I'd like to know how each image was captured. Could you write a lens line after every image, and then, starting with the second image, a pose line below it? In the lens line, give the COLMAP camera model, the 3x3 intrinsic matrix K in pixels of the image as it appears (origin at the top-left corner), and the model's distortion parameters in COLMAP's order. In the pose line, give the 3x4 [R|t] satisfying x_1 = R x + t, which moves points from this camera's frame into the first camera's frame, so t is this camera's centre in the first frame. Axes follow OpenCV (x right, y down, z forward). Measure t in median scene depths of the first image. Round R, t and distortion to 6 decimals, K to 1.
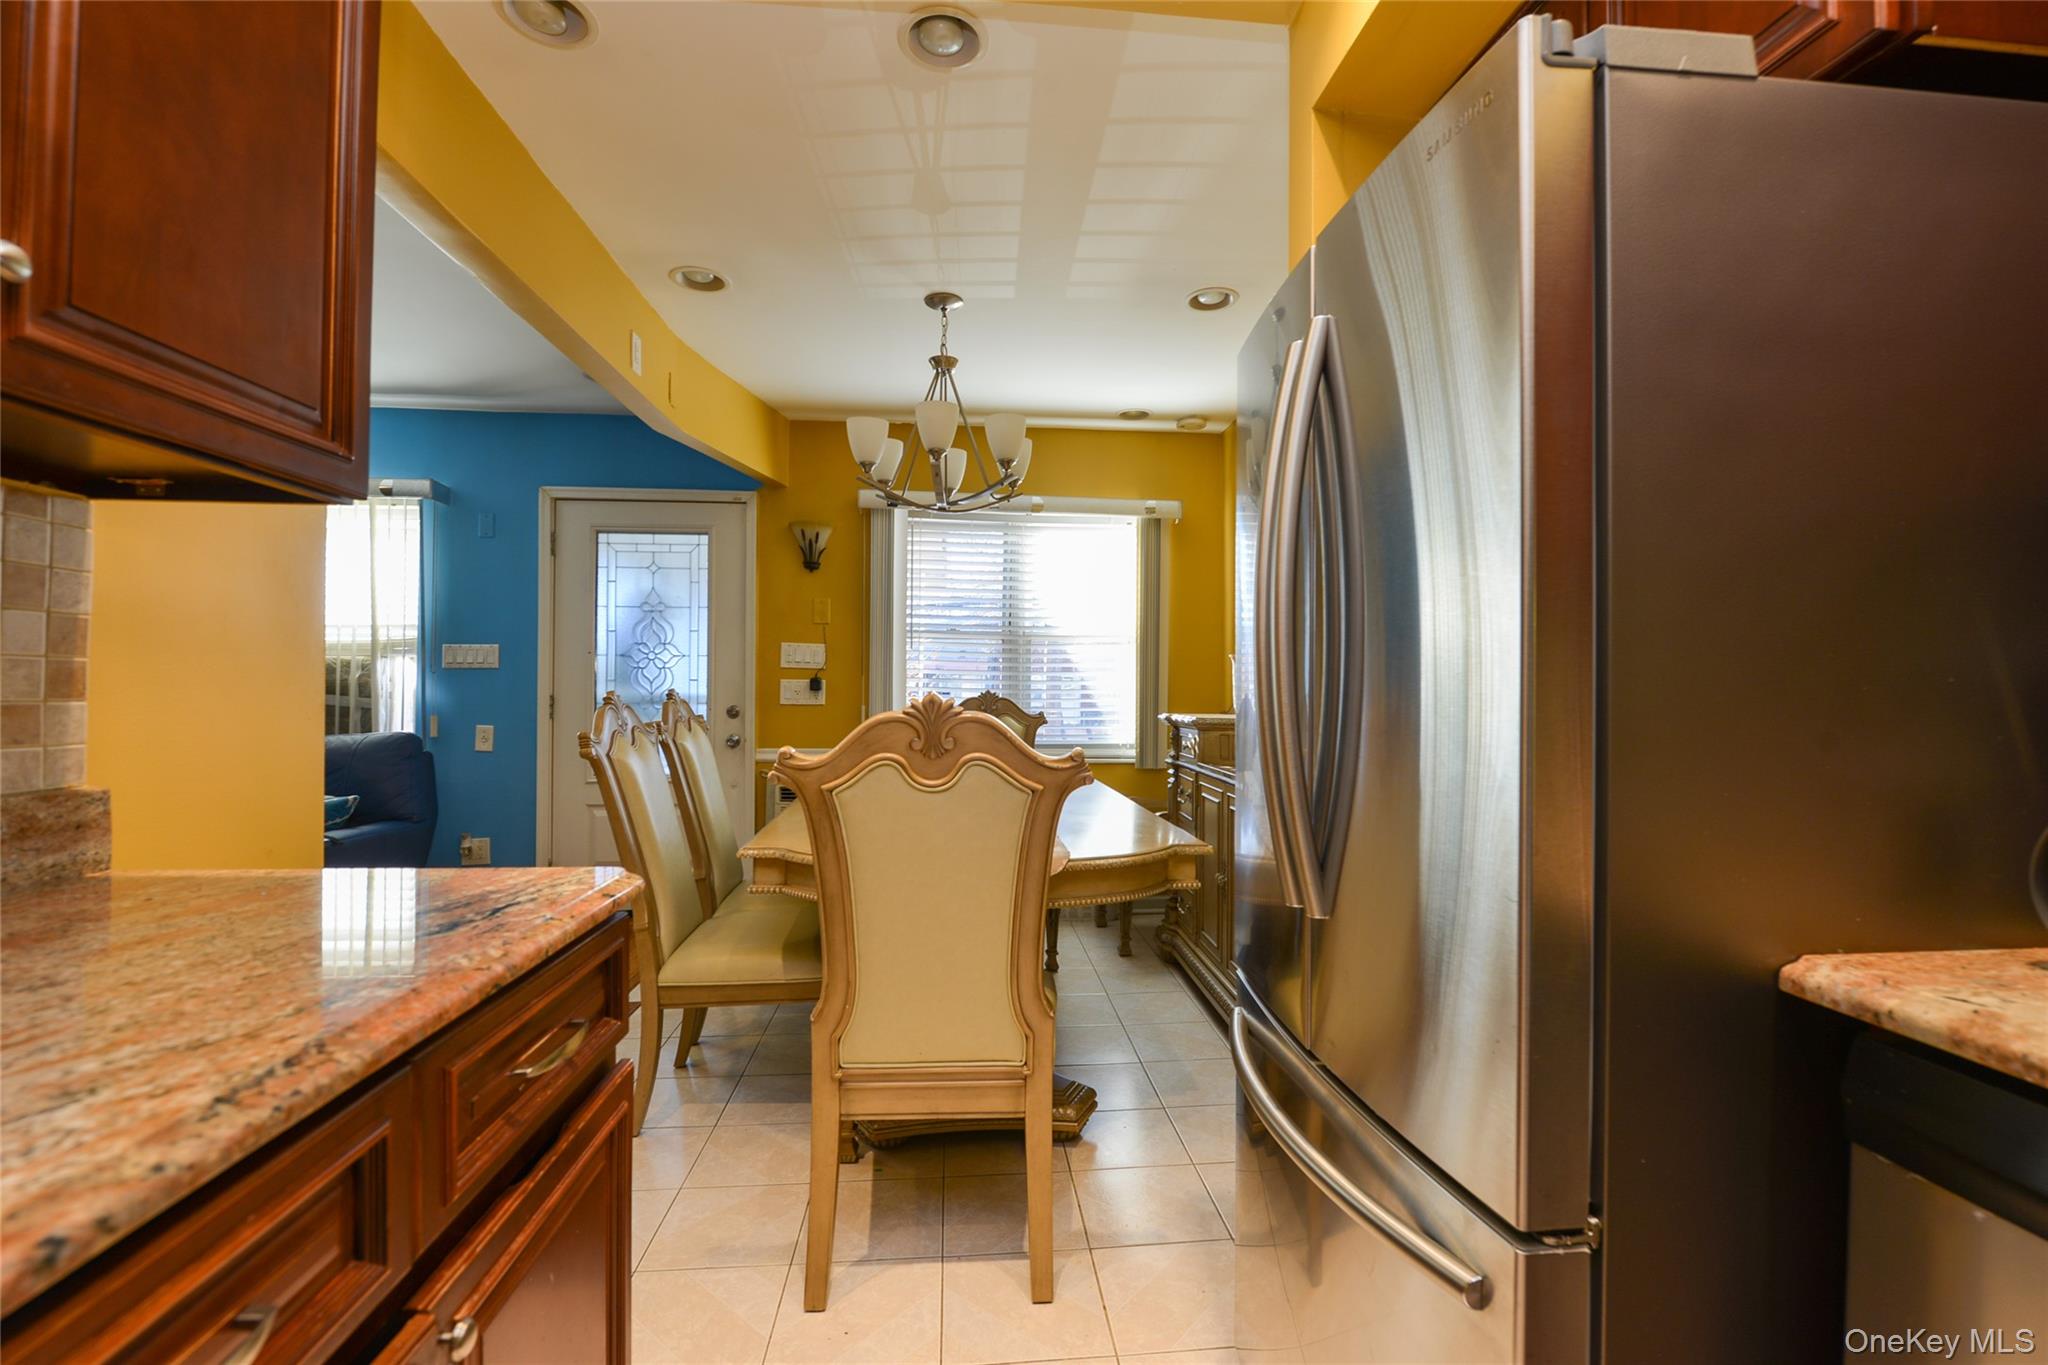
lens RADIAL K [[882.9, 0, 1048.0], [0, 882.9, 689.6], [0, 0, 1]] dist [-0.013392, -0.000109]
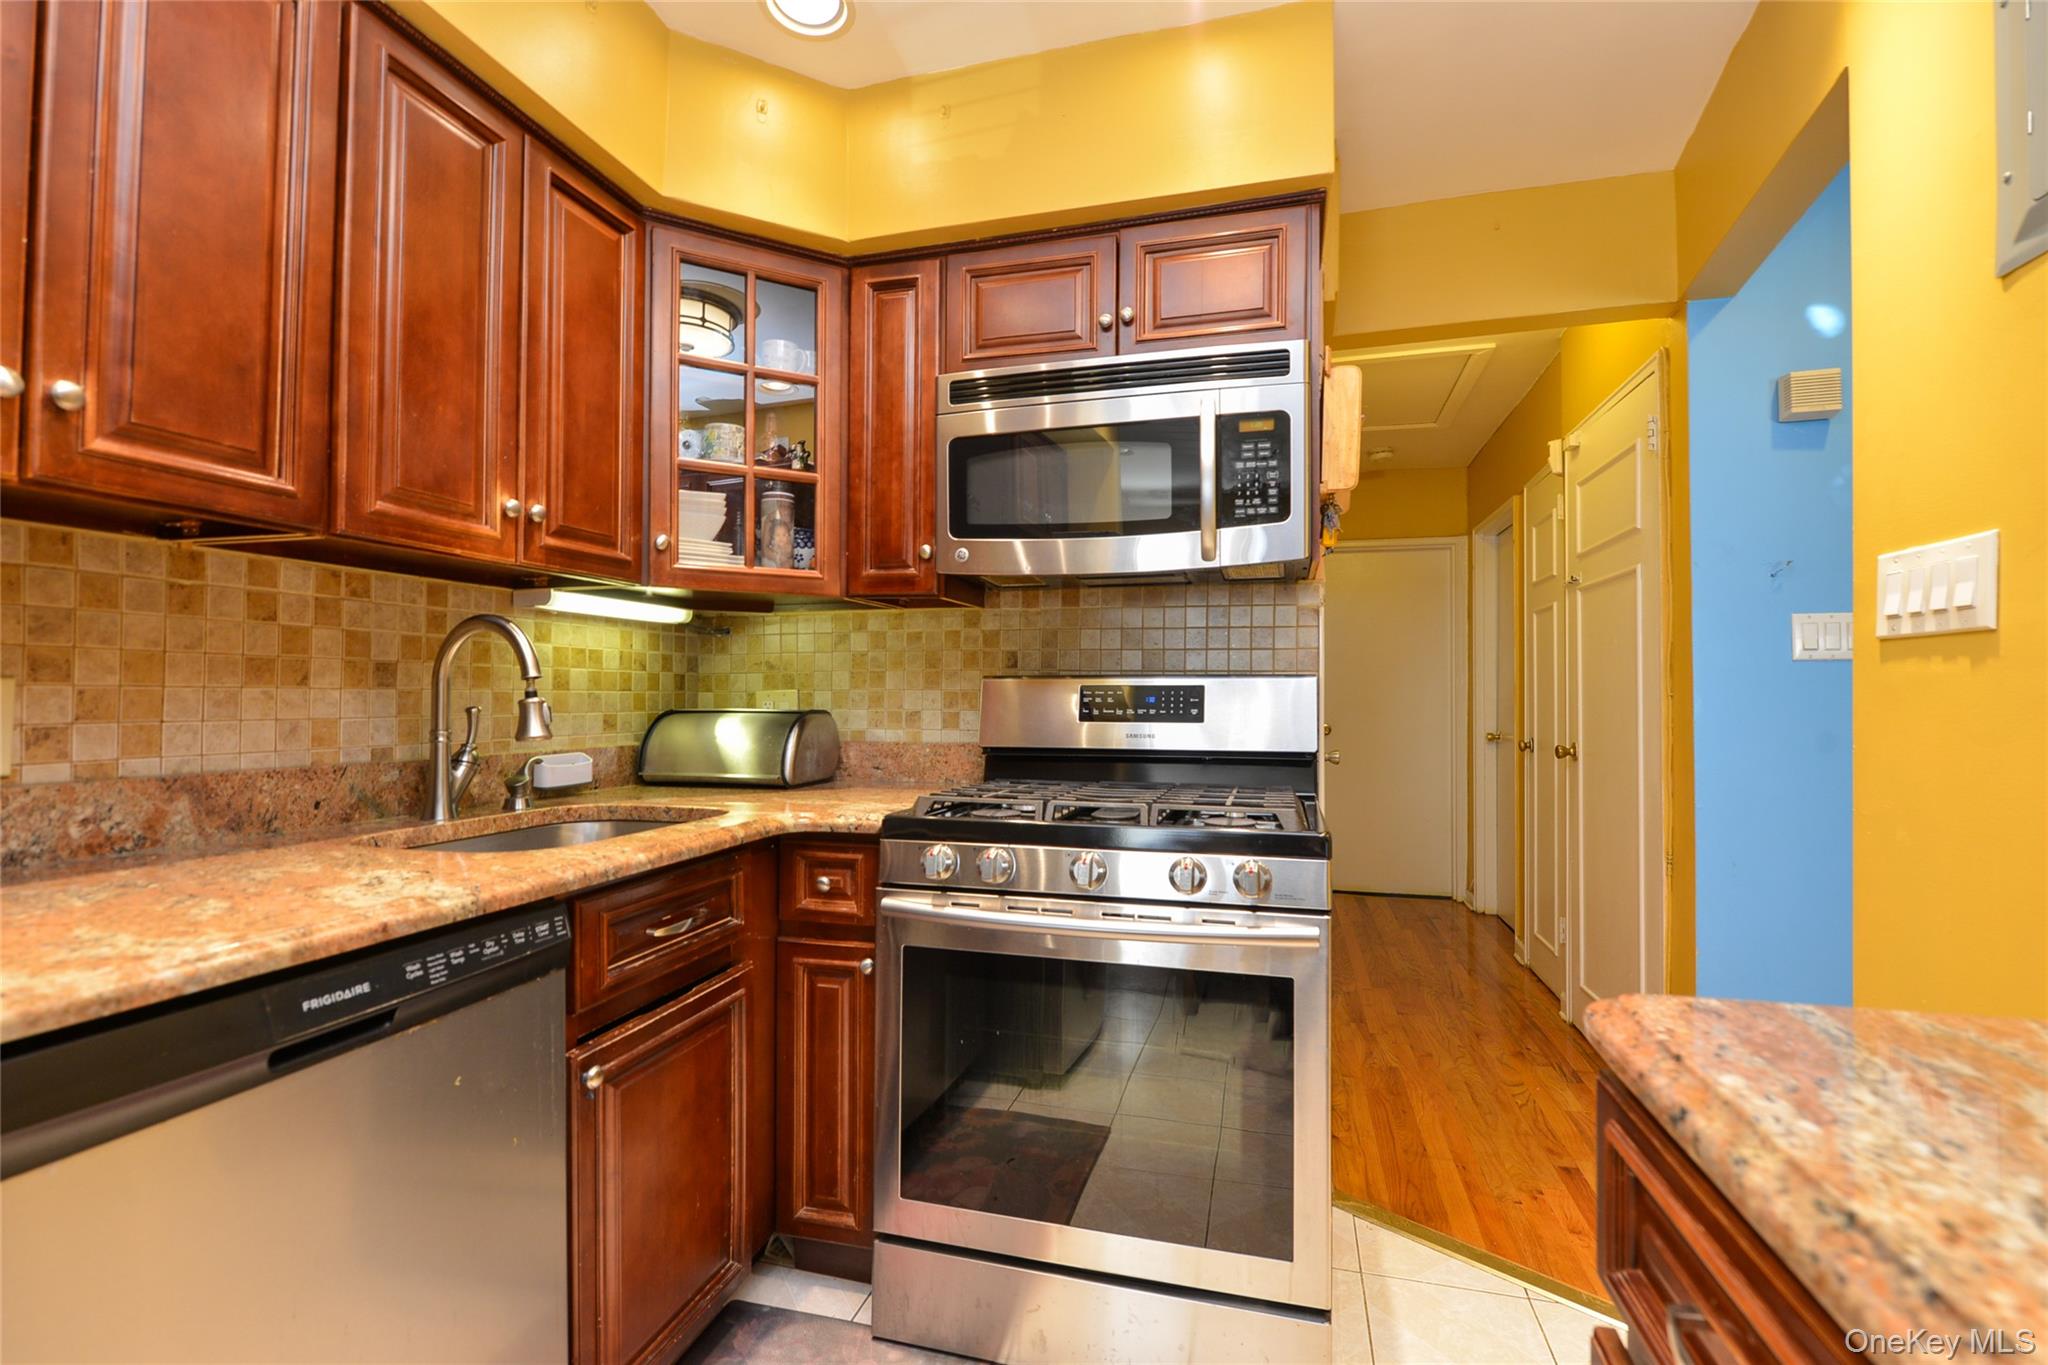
lens RADIAL K [[884.6, 0, 1035.3], [0, 884.6, 687.8], [0, 0, 1]] dist [-0.010146, -0.001420]
pose [[-0.930070, -0.004284, 0.367357, -0.066630], [-0.008099, 0.999928, -0.008845, 0.001769], [-0.367292, -0.011202, -0.930038, 0.236227]]
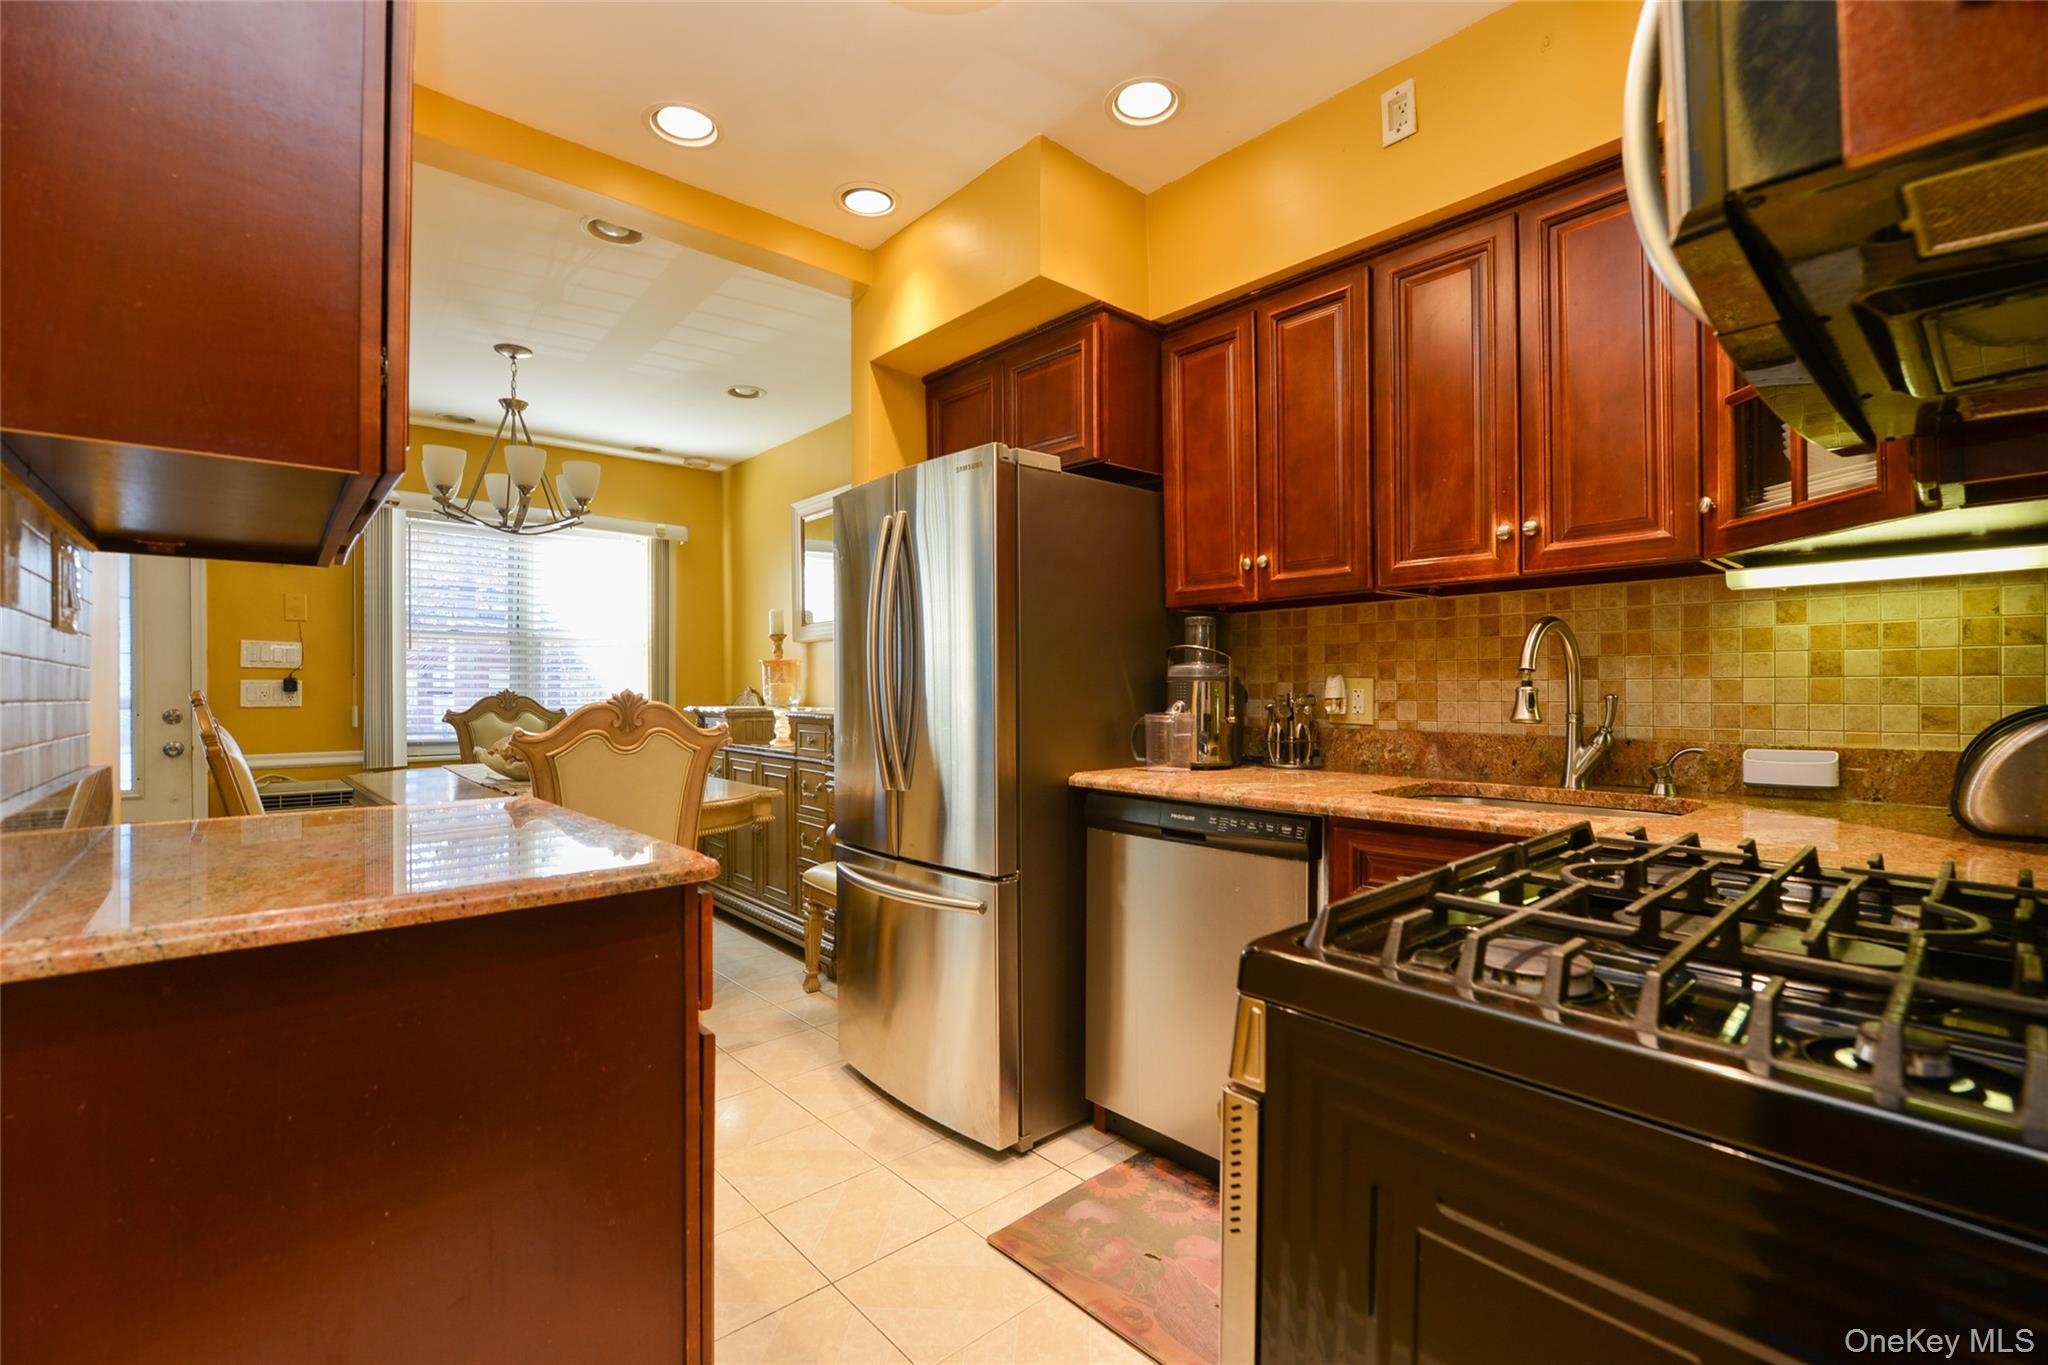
lens RADIAL K [[884.6, 0, 1035.3], [0, 884.6, 687.8], [0, 0, 1]] dist [-0.010146, -0.001420]
pose [[0.809882, -0.009539, 0.586516, -0.188878], [0.009184, 0.999951, 0.003582, 0.001216], [-0.586522, 0.002485, 0.809930, -0.255176]]
